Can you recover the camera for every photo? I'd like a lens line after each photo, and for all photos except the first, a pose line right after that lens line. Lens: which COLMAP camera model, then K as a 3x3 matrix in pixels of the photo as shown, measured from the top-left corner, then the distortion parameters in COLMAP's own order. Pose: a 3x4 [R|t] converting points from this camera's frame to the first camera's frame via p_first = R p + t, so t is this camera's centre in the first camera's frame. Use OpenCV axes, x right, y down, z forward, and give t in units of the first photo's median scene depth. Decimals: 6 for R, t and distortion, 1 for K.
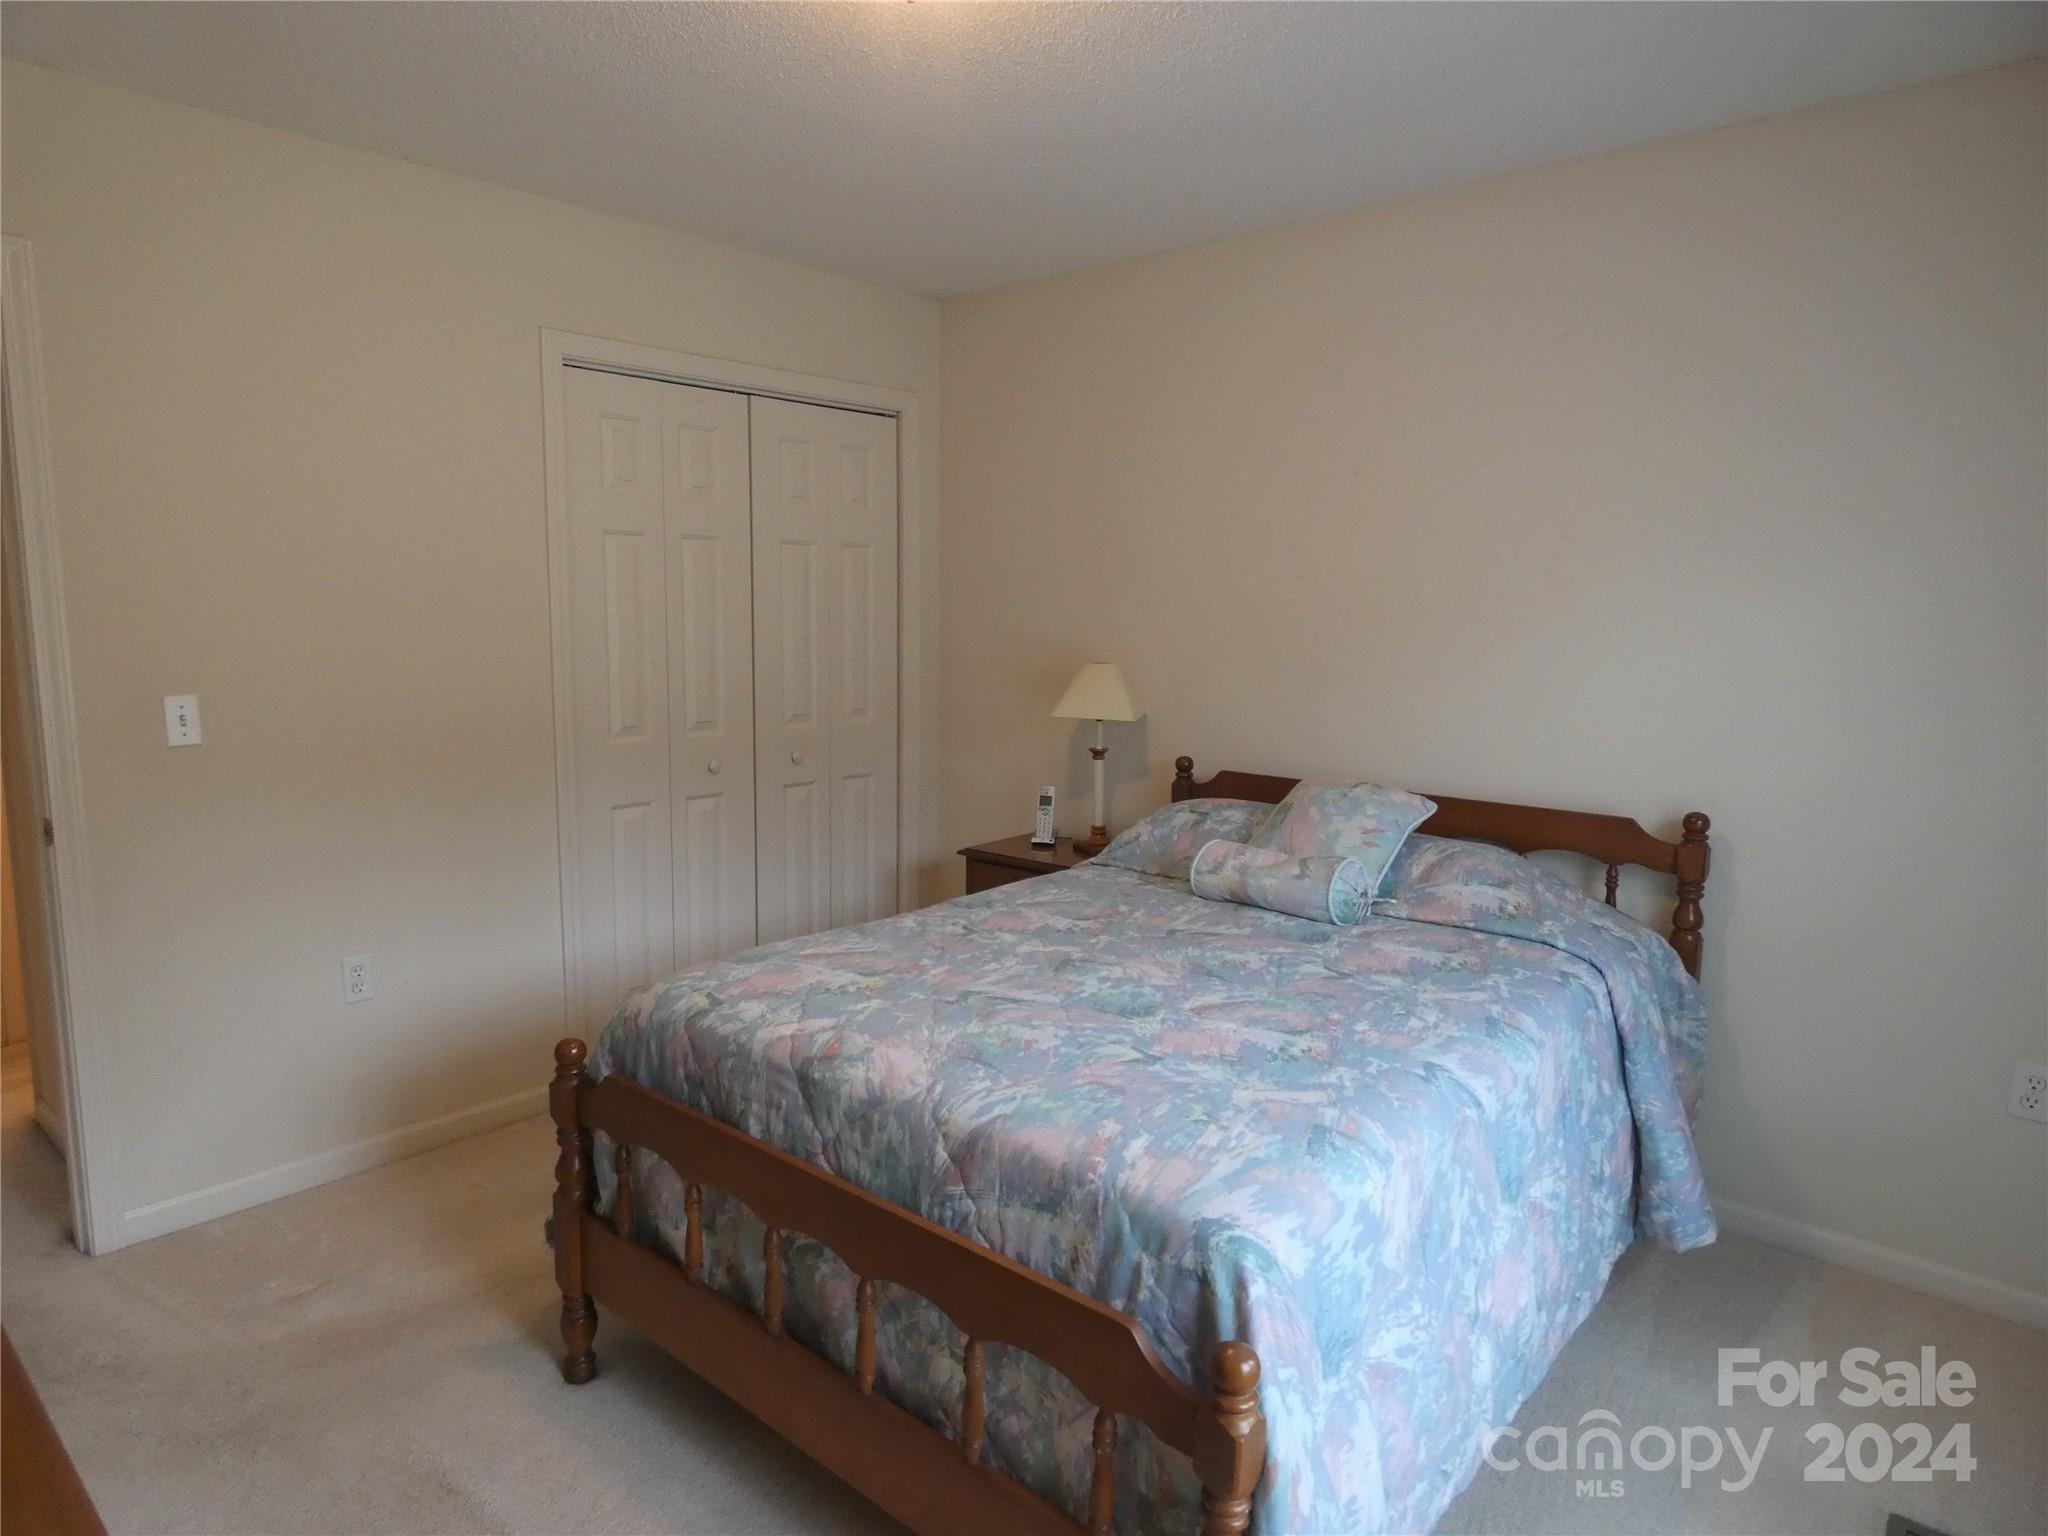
lens RADIAL K [[1218.7, 0, 1020.6], [0, 1218.7, 762.4], [0, 0, 1]] dist [0.000546, -0.000908]
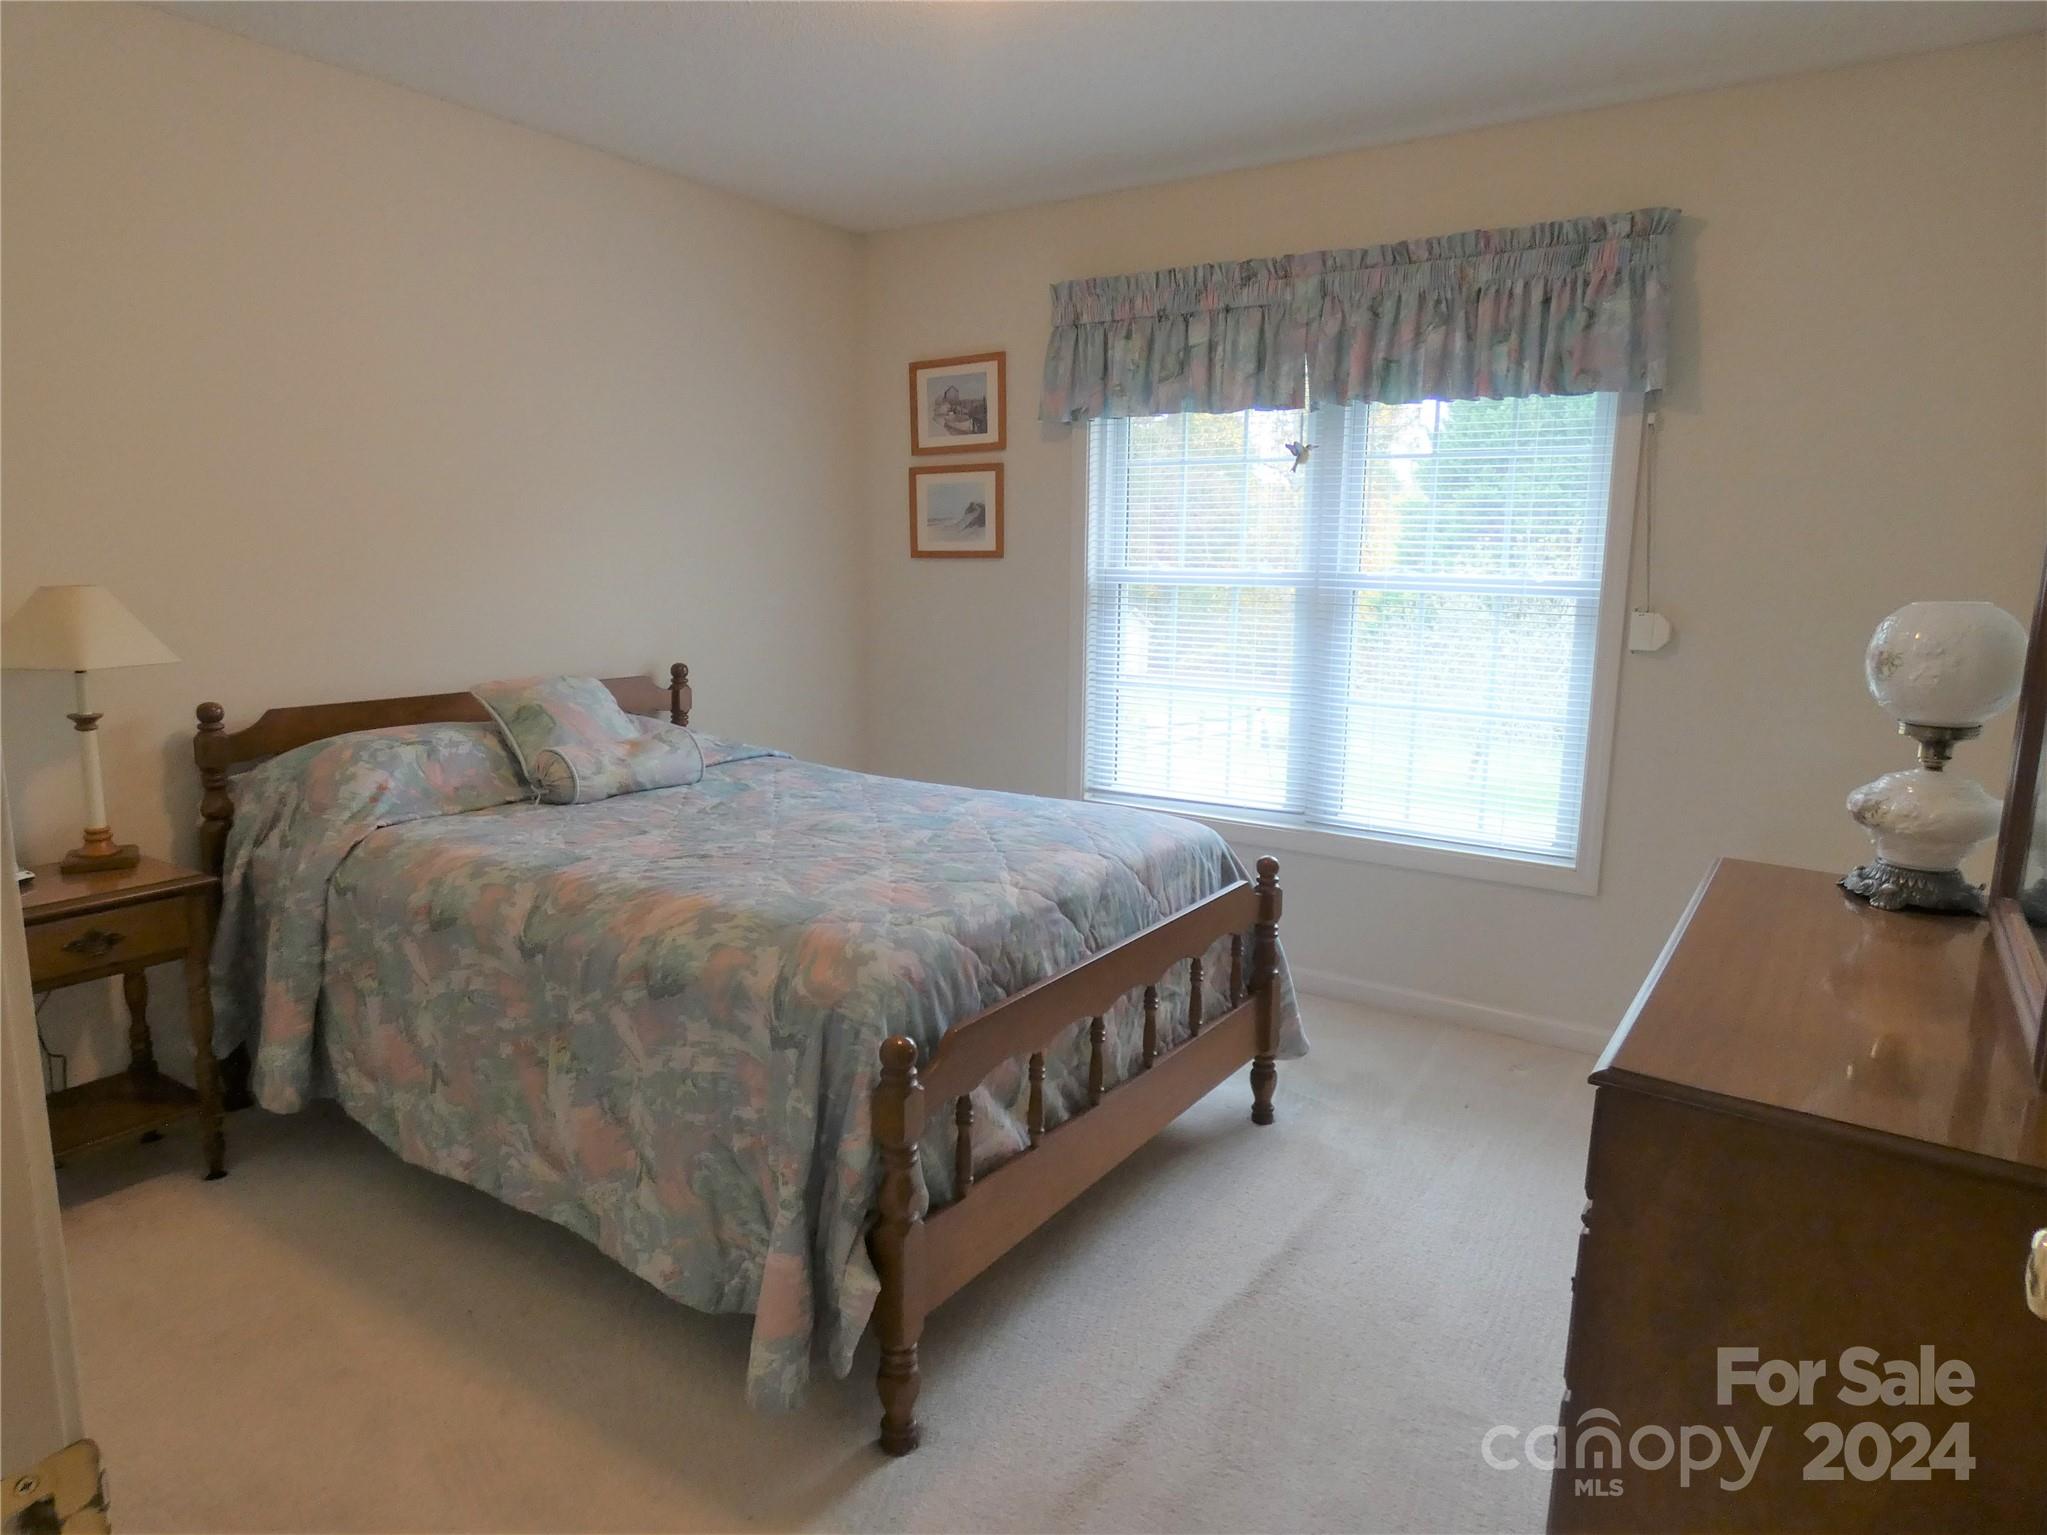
lens RADIAL K [[1218.1, 0, 1020.1], [0, 1218.1, 761.9], [0, 0, 1]] dist [0.000546, -0.000908]
pose [[-0.107643, -0.183729, 0.977065, -1.168954], [0.116719, 0.973644, 0.195944, -0.102949], [-0.987314, 0.135134, -0.083362, 0.994323]]
